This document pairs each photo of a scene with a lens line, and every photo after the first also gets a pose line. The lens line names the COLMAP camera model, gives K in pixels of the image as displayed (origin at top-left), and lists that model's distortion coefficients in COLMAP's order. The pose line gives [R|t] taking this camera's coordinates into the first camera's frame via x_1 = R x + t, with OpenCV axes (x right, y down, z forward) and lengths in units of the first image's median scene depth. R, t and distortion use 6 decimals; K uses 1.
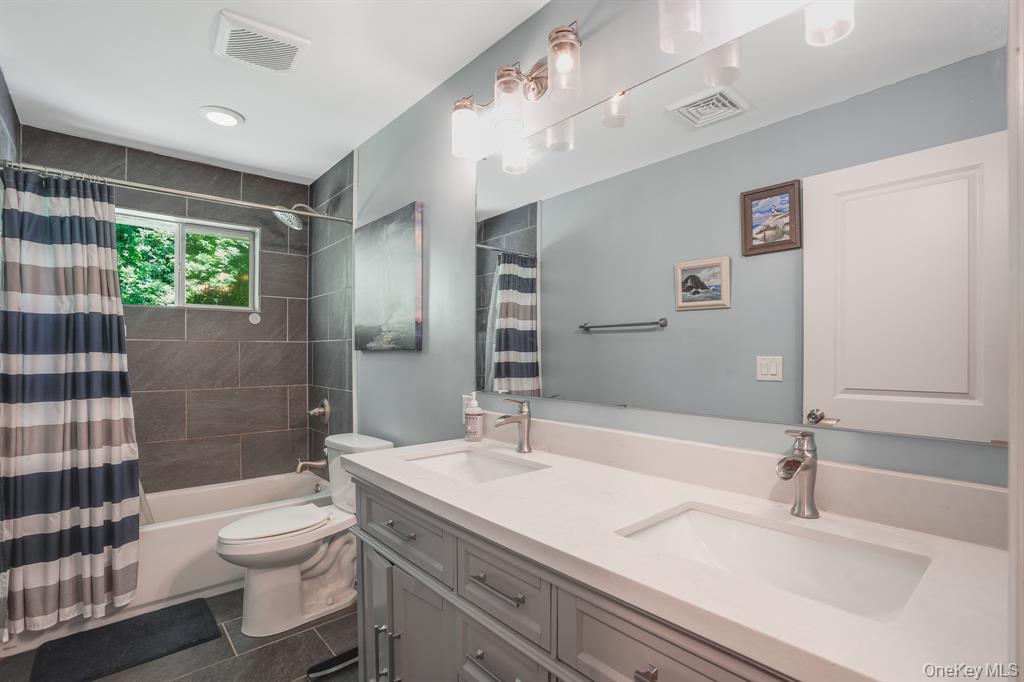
lens RADIAL K [[473.7, 0, 507.7], [0, 473.7, 350.7], [0, 0, 1]] dist [-0.032970, 0.000057]
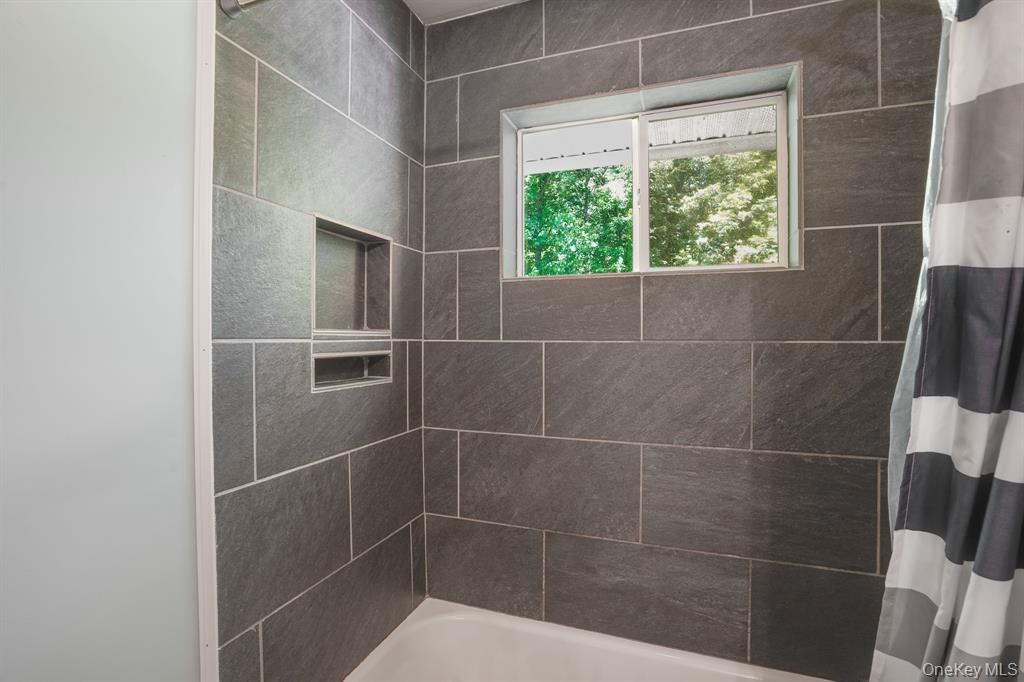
lens RADIAL K [[473.7, 0, 506.5], [0, 473.7, 346.7], [0, 0, 1]] dist [-0.032970, 0.000057]
pose [[0.475342, 0.016947, -0.879638, -0.309917], [0.006813, 0.999714, 0.022942, -0.028453], [0.879775, -0.016898, 0.475090, 0.613929]]
